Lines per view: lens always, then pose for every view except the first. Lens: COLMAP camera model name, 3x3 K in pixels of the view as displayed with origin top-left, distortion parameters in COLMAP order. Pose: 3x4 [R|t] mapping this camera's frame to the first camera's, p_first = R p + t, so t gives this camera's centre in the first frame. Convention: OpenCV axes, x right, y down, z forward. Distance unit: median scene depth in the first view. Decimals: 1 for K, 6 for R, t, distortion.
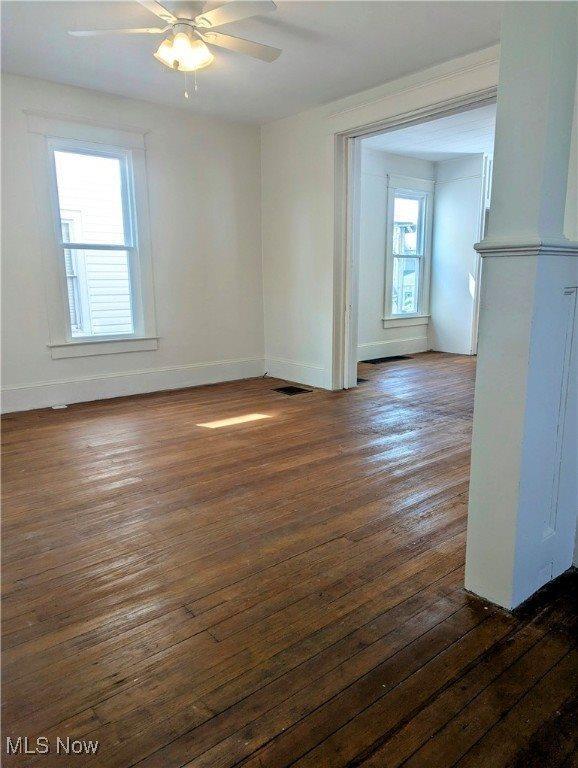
lens RADIAL K [[539.3, 0, 289.0], [0, 539.3, 384.0], [0, 0, 1]] dist [0.068968, -0.066023]
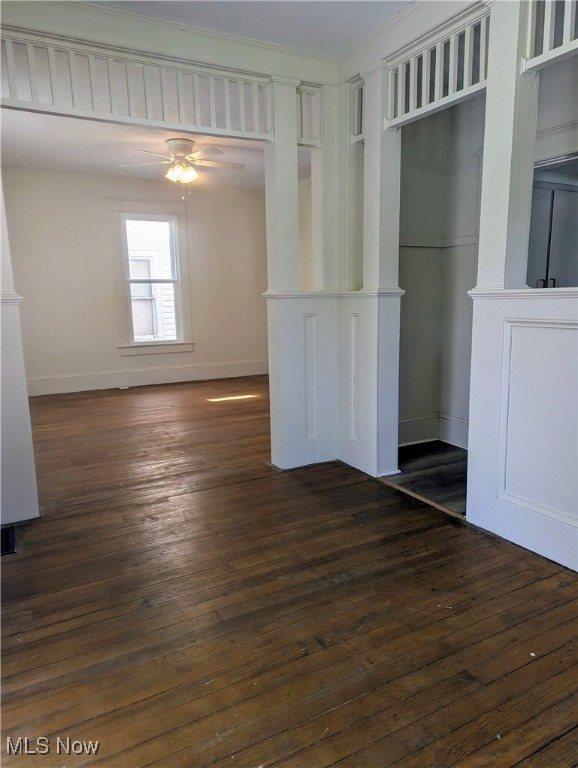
lens RADIAL K [[539.3, 0, 289.0], [0, 539.3, 384.0], [0, 0, 1]] dist [0.068968, -0.066023]
pose [[0.981378, 0.023605, -0.190631, 0.313133], [-0.028599, 0.999315, -0.023486, 0.054247], [0.189946, 0.028500, 0.981381, -0.385784]]
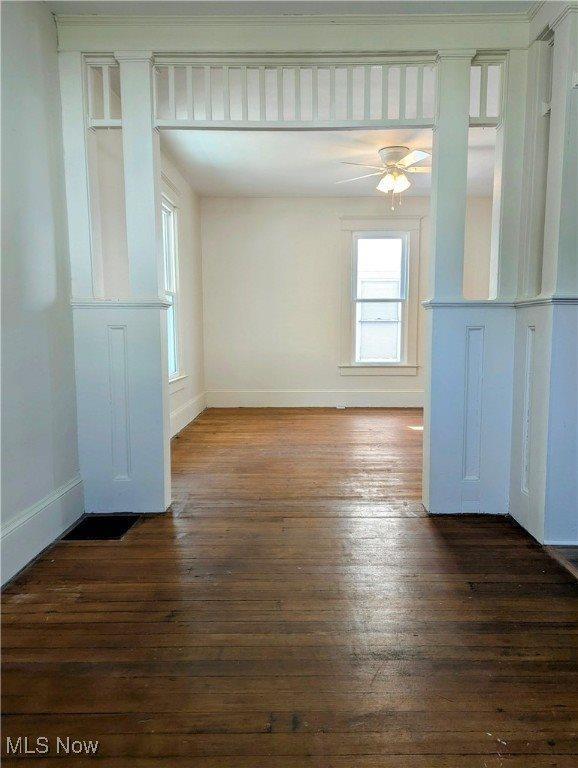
lens RADIAL K [[557.4, 0, 300.1], [0, 557.4, 388.6], [0, 0, 1]] dist [0.075731, -0.076993]
pose [[0.768178, 0.082000, -0.634963, 0.459578], [-0.130439, 0.991008, -0.029824, 0.051714], [0.626808, 0.105735, 0.771966, -0.252279]]
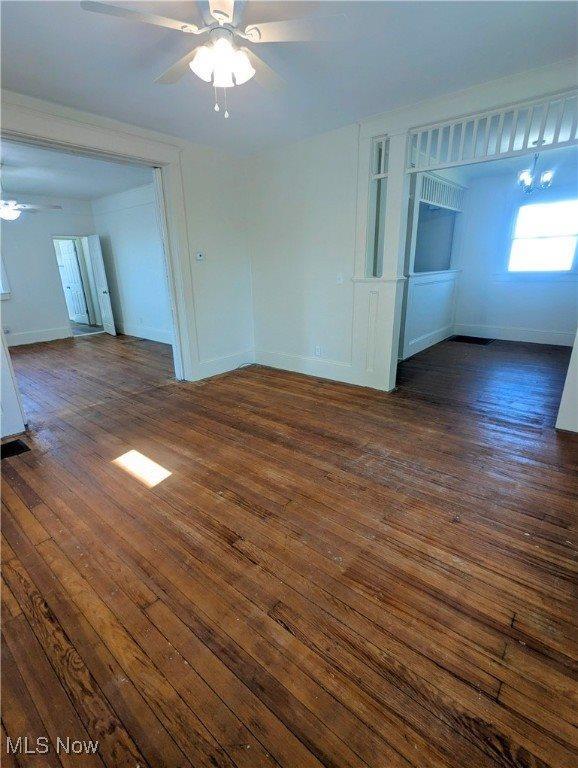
lens RADIAL K [[362.9, 0, 289.0], [0, 362.9, 384.0], [0, 0, 1]] dist [-0.002002, -0.000127]
pose [[-0.173252, -0.295164, 0.939607, -0.615977], [0.219017, 0.918599, 0.328948, -0.186577], [-0.960216, 0.262781, -0.094503, 0.721285]]
